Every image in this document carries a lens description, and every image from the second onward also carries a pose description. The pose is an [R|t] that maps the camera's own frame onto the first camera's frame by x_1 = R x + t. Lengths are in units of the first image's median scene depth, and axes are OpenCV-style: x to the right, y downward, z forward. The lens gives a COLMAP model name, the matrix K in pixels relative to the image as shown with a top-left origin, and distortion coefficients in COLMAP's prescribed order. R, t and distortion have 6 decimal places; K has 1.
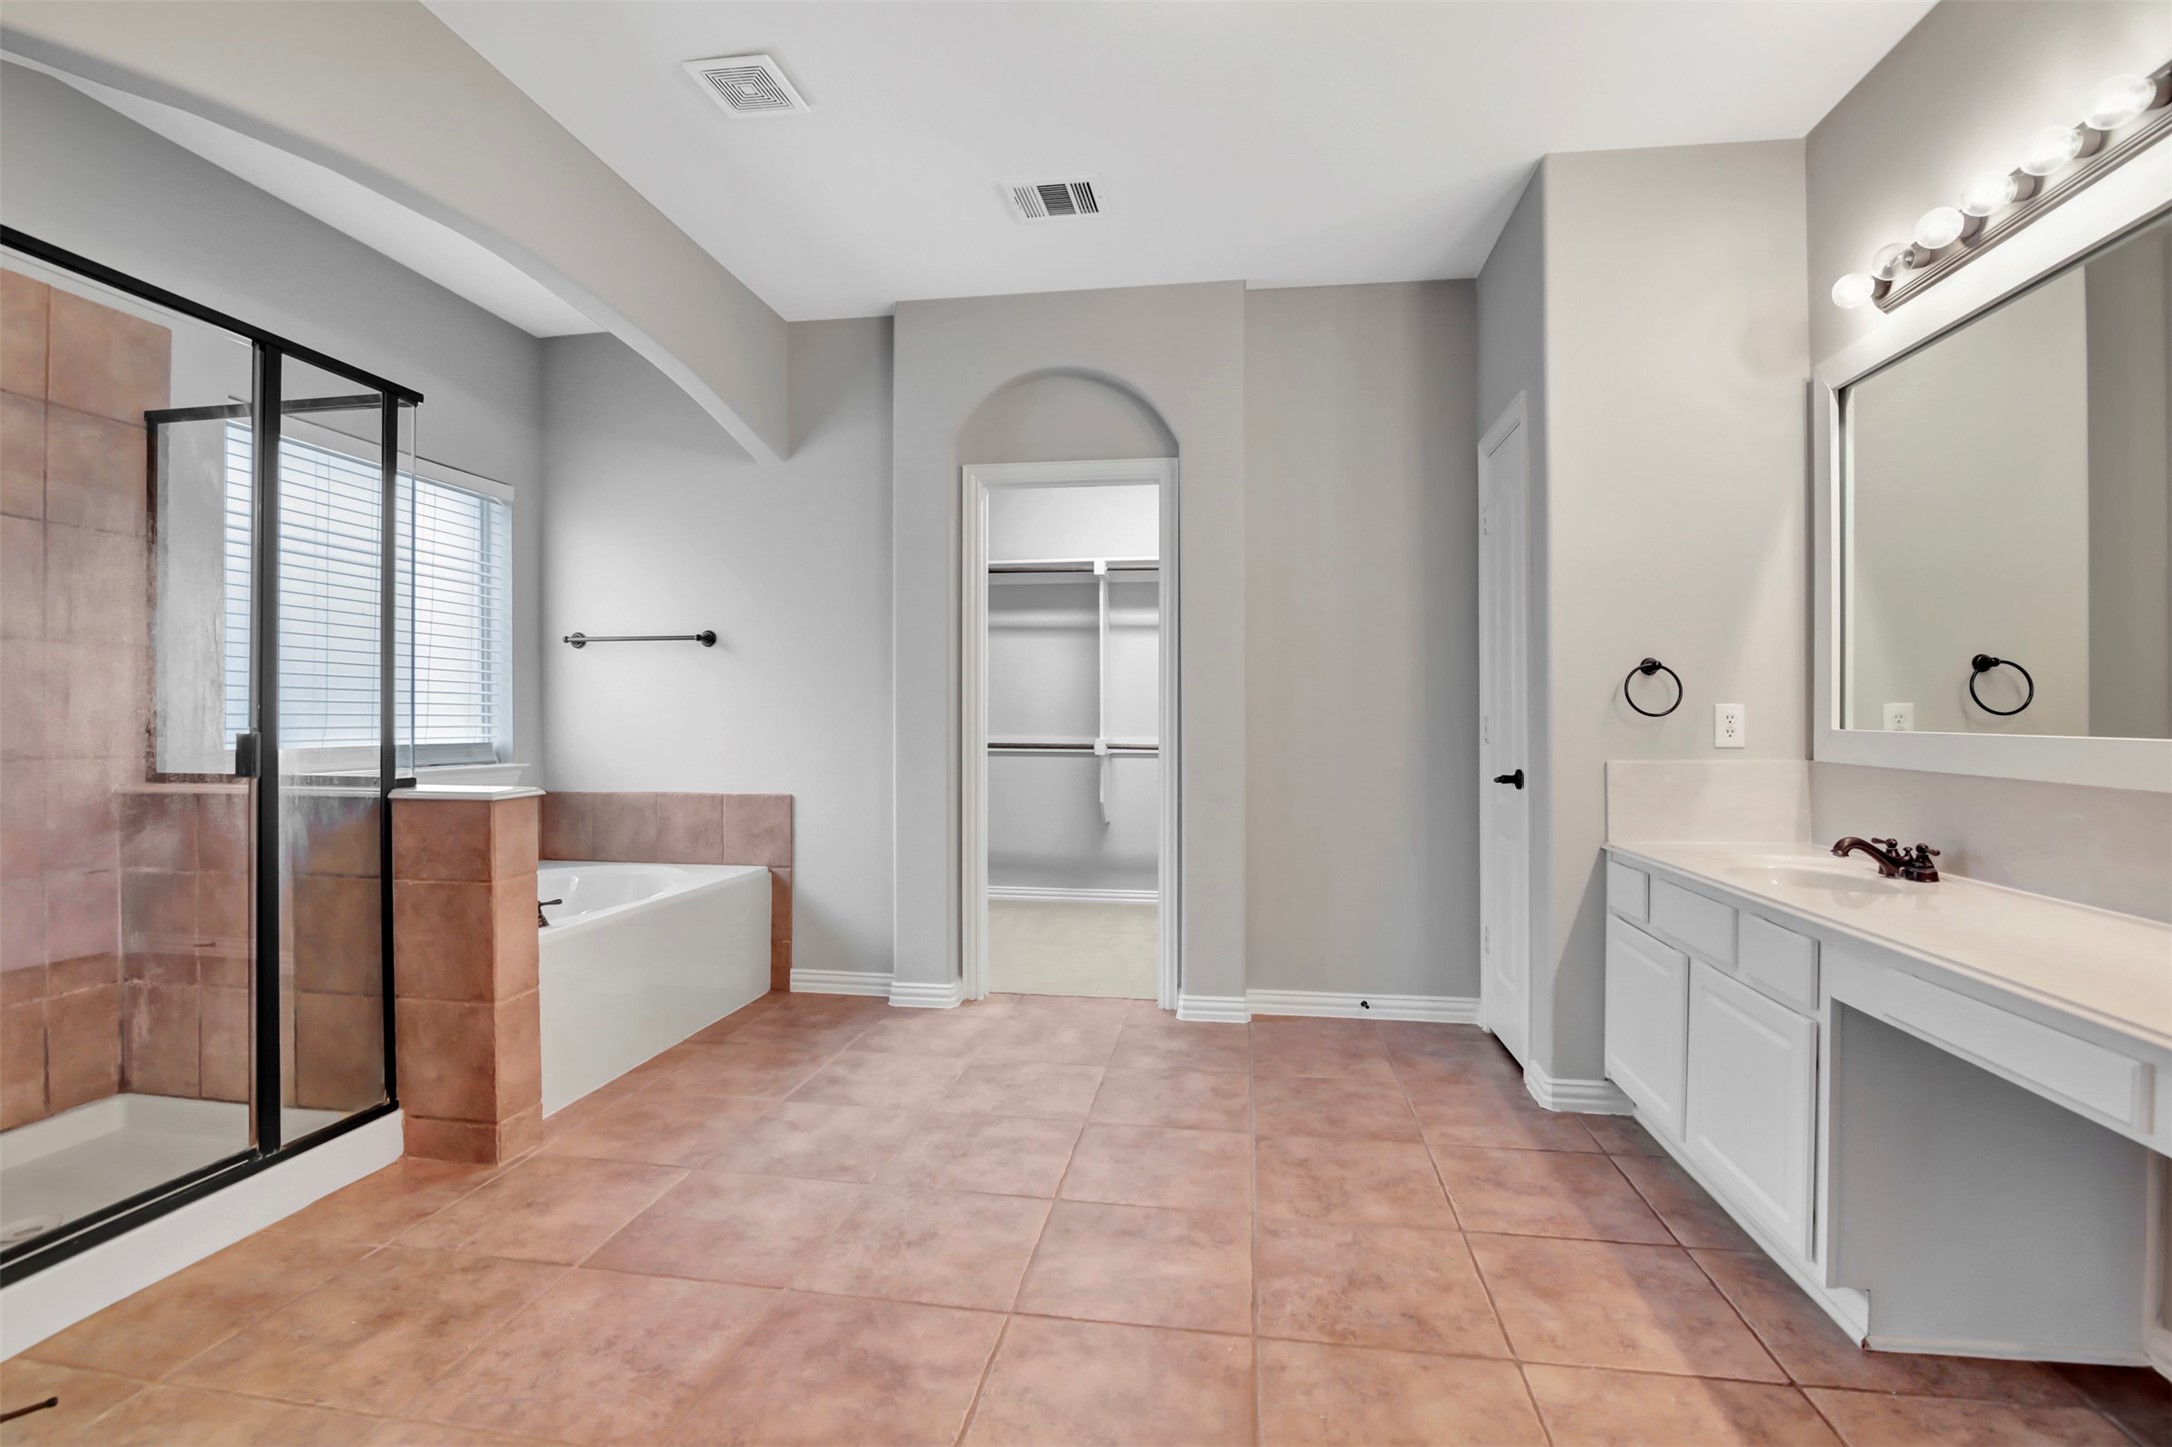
lens RADIAL K [[1015.0, 0, 1073.3], [0, 1015.0, 708.0], [0, 0, 1]] dist [-0.018788, 0.002150]
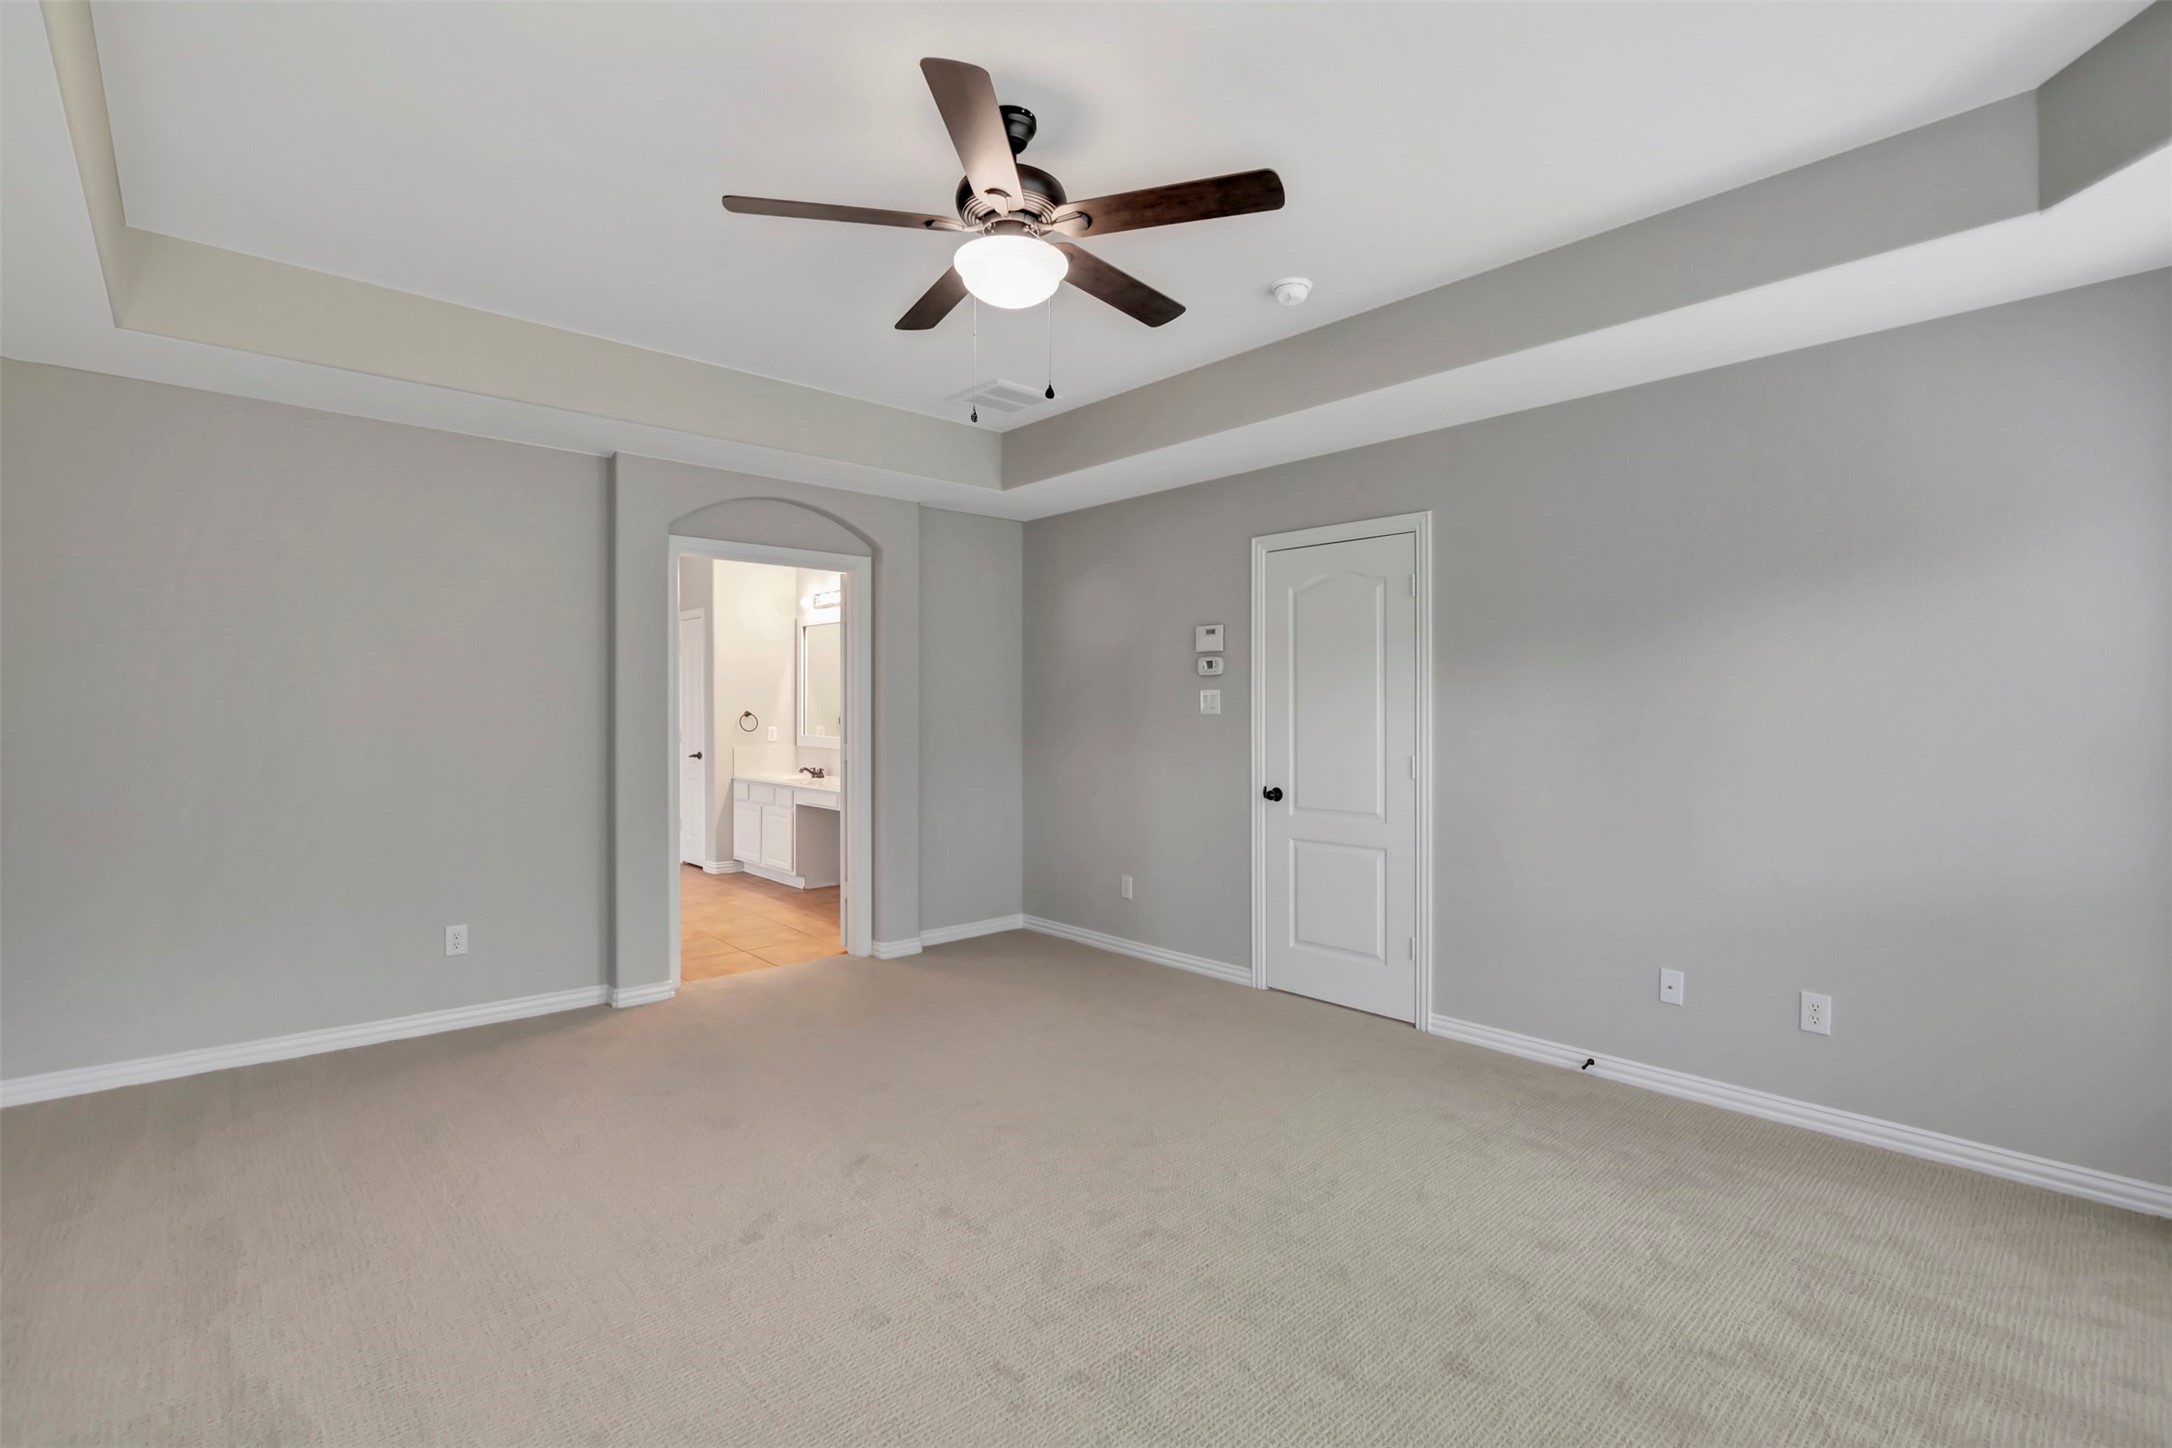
lens RADIAL K [[1015.0, 0, 1079.0], [0, 1015.0, 715.6], [0, 0, 1]] dist [-0.018788, 0.002150]
pose [[0.640317, 0.001537, 0.768110, -1.073869], [0.000844, 0.999996, -0.002704, -0.029371], [-0.768111, 0.002379, 0.640313, -1.624486]]
